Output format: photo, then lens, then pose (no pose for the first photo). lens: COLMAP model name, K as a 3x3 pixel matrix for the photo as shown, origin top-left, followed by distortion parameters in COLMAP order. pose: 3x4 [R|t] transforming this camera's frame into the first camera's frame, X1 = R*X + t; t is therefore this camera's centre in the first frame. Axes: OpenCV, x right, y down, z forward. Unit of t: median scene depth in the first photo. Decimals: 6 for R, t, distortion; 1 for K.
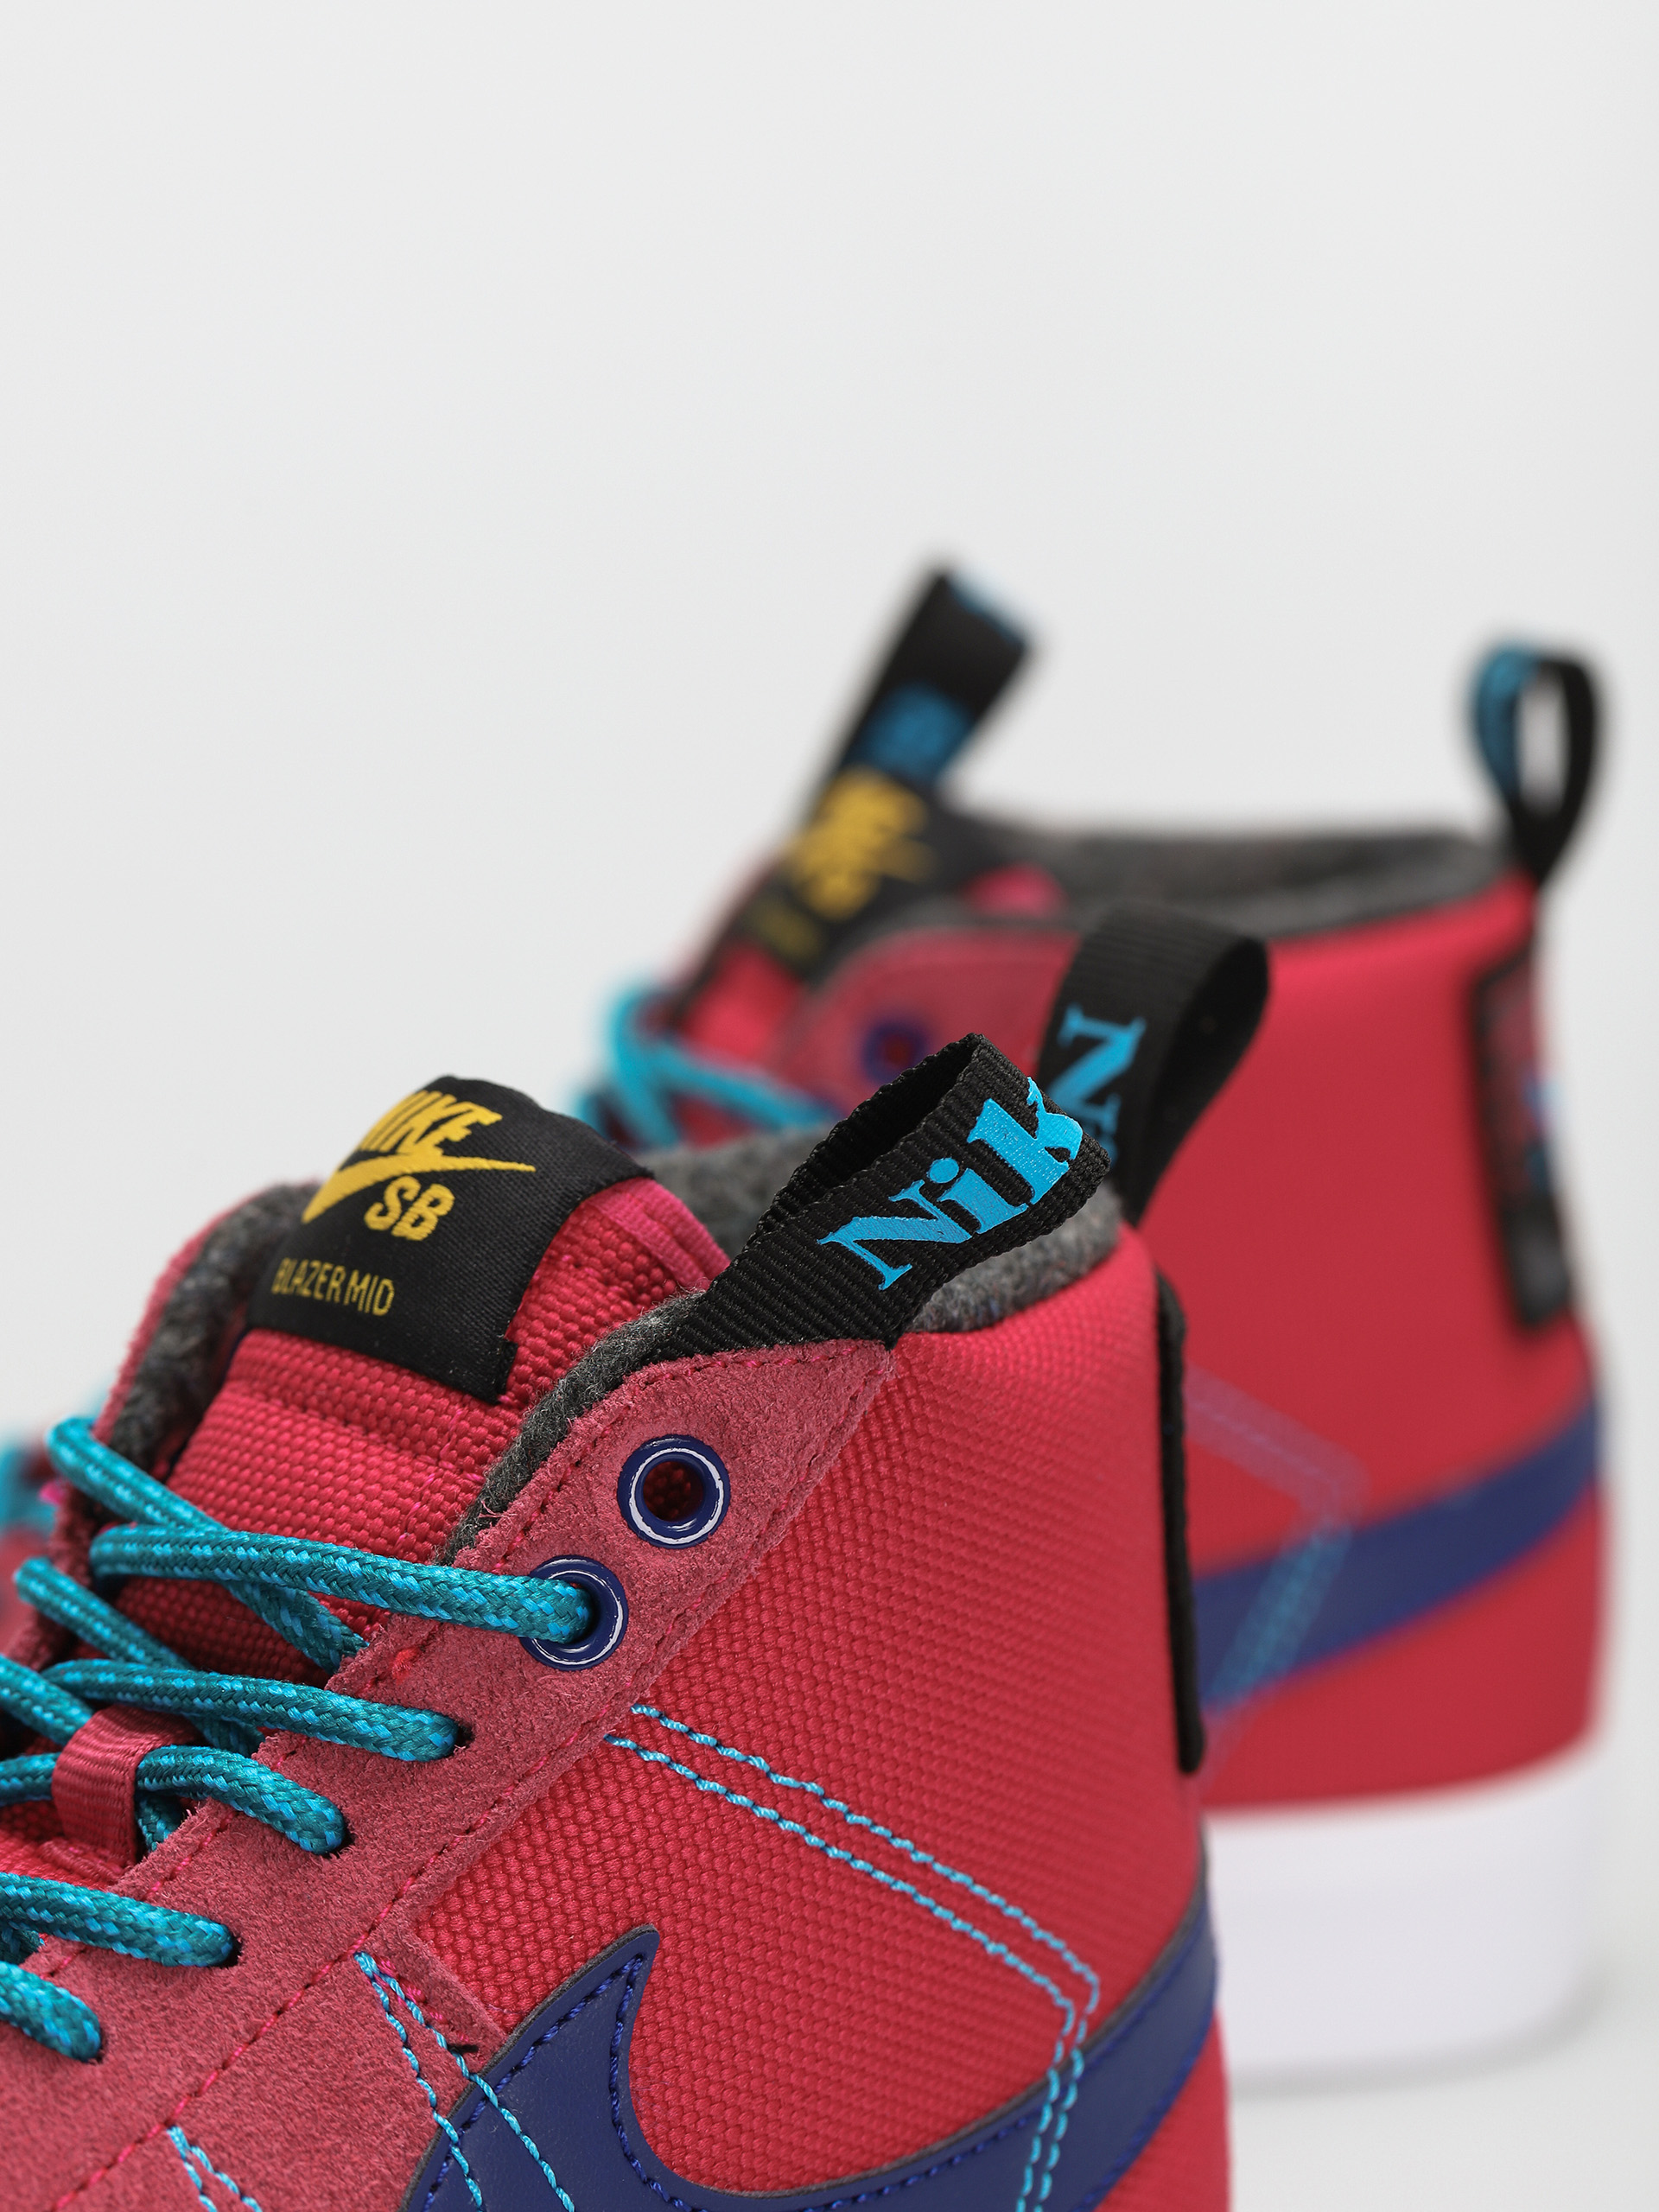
lens RADIAL K [[8049.2, 0, 829.5], [0, 8049.2, 1106.0], [0, 0, 1]] dist [0.297060, -0.553738]
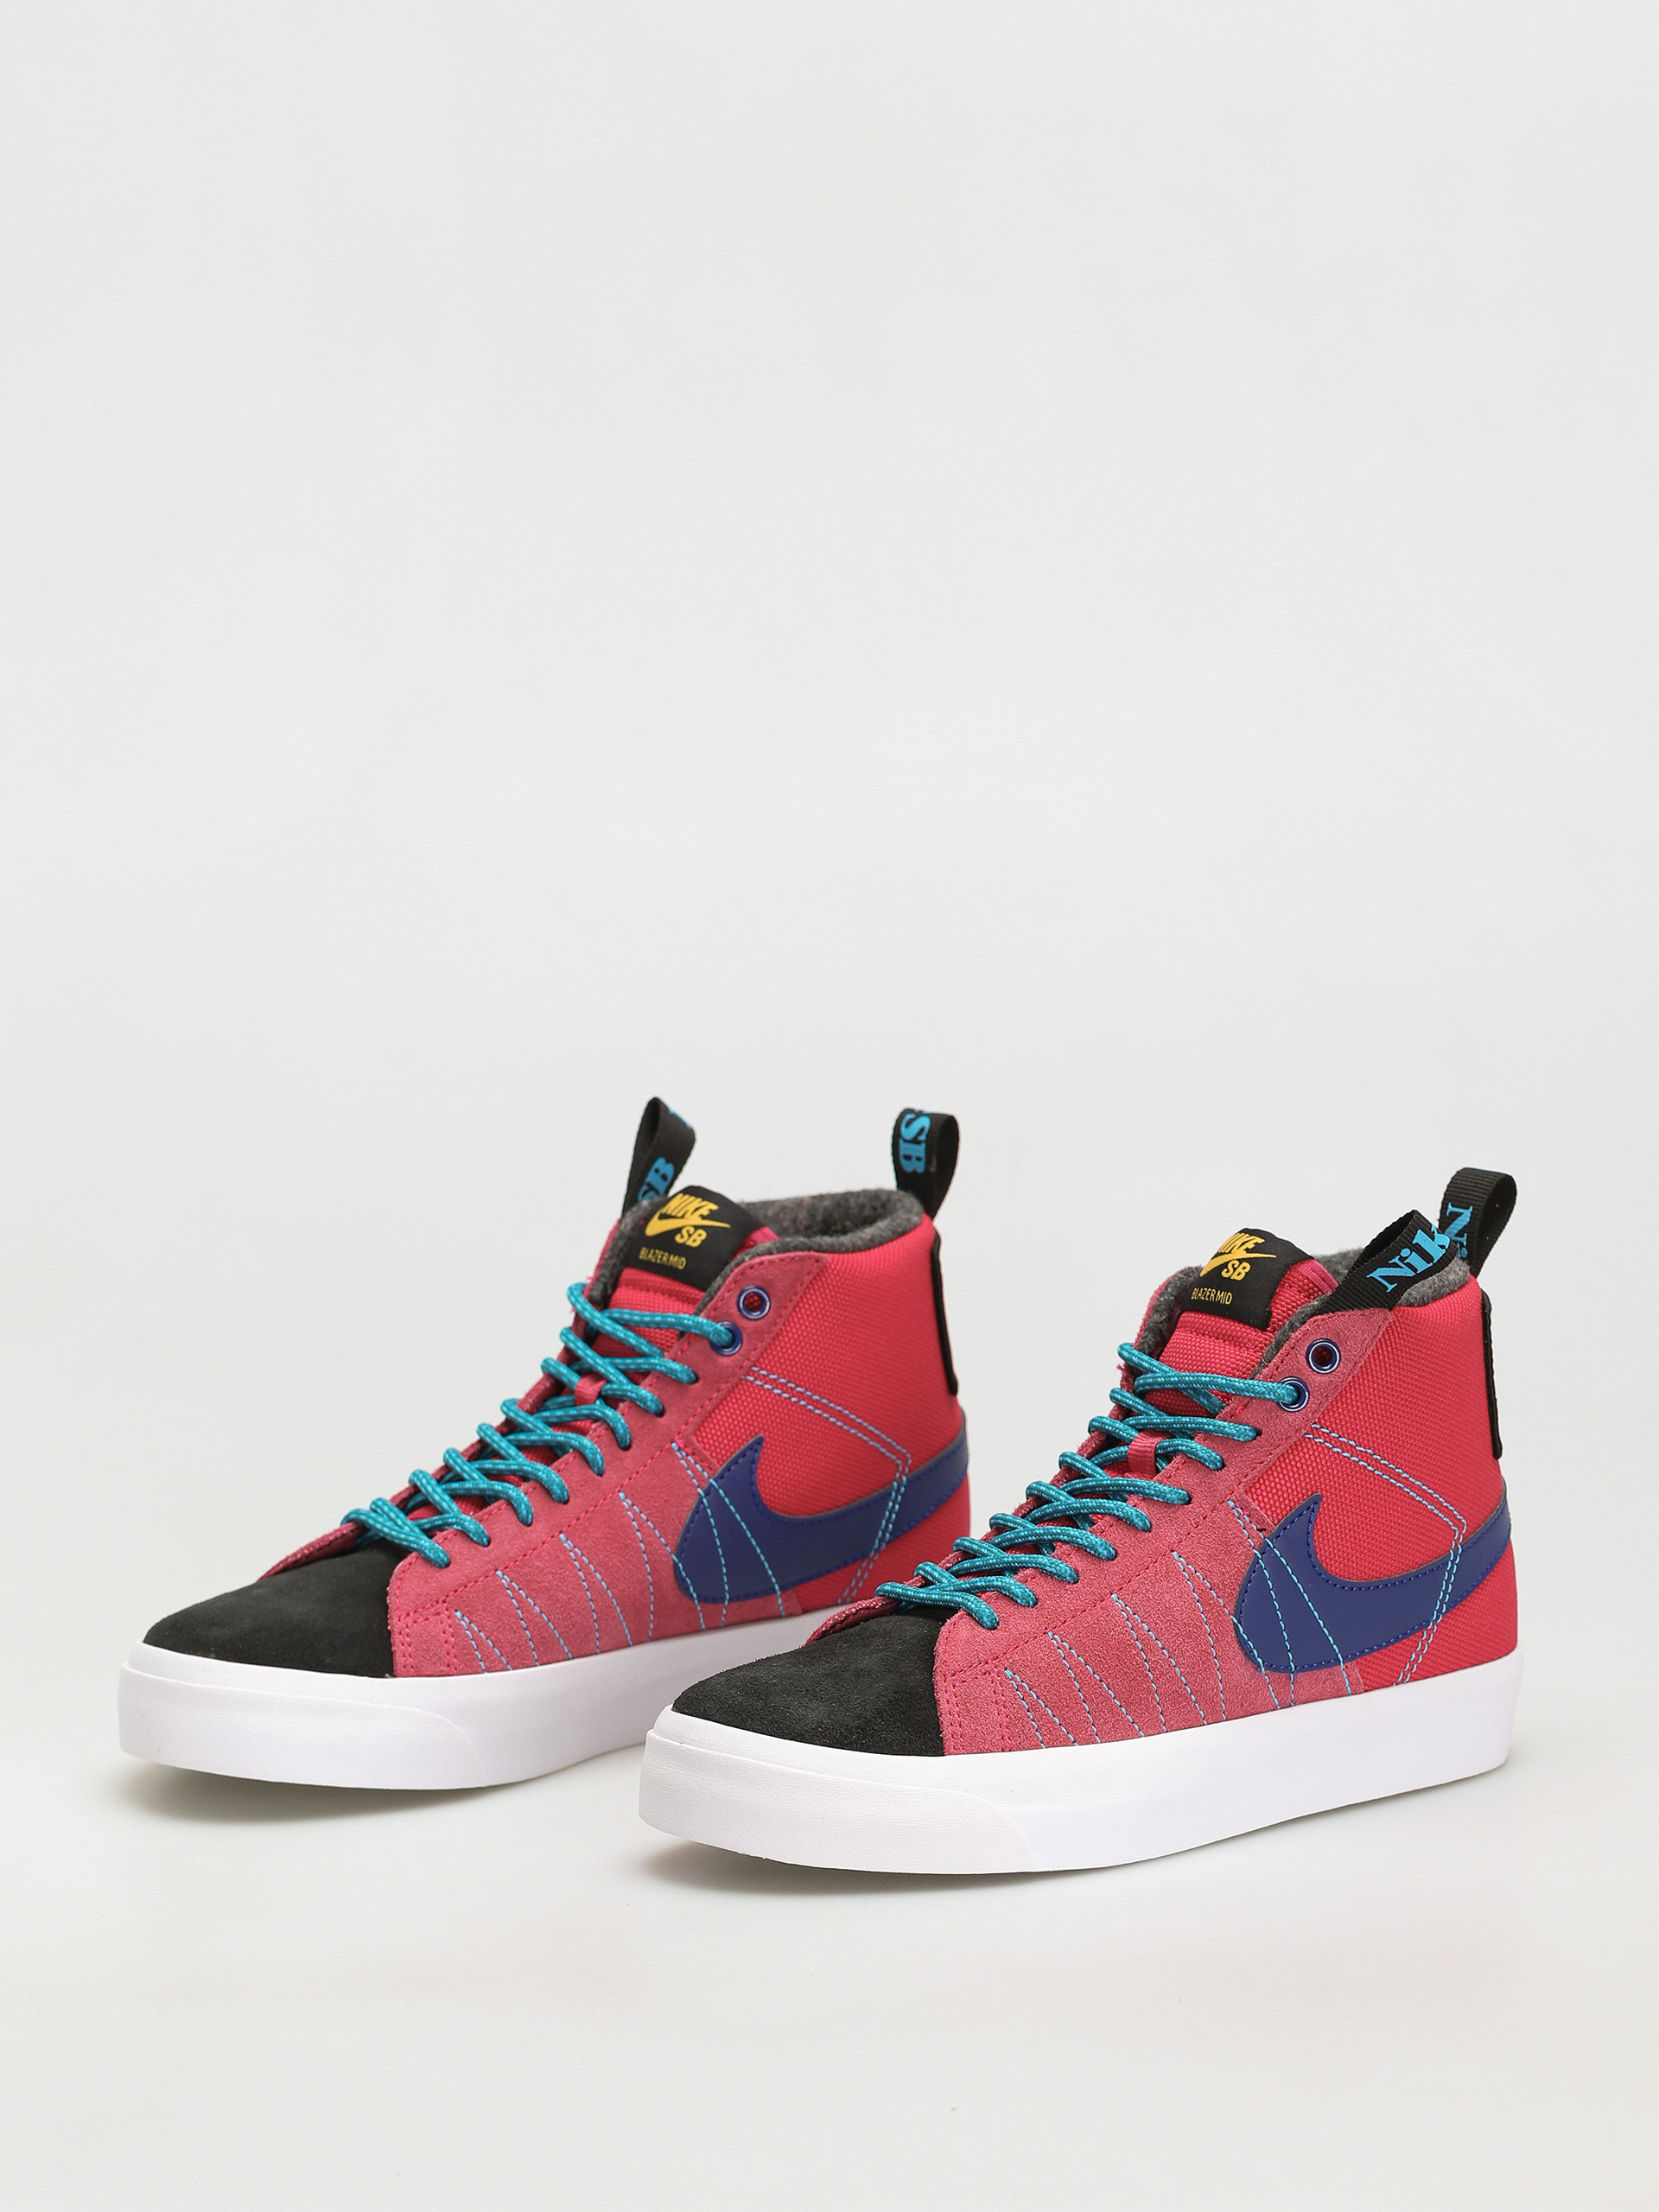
lens RADIAL K [[8049.2, 0, 829.5], [0, 8049.2, 1106.0], [0, 0, 1]] dist [0.297060, -0.553738]
pose [[0.997145, -0.022549, -0.072059, 0.017668], [0.020167, 0.999231, -0.033617, 0.051713], [0.072762, 0.032068, 0.996834, -2.164424]]
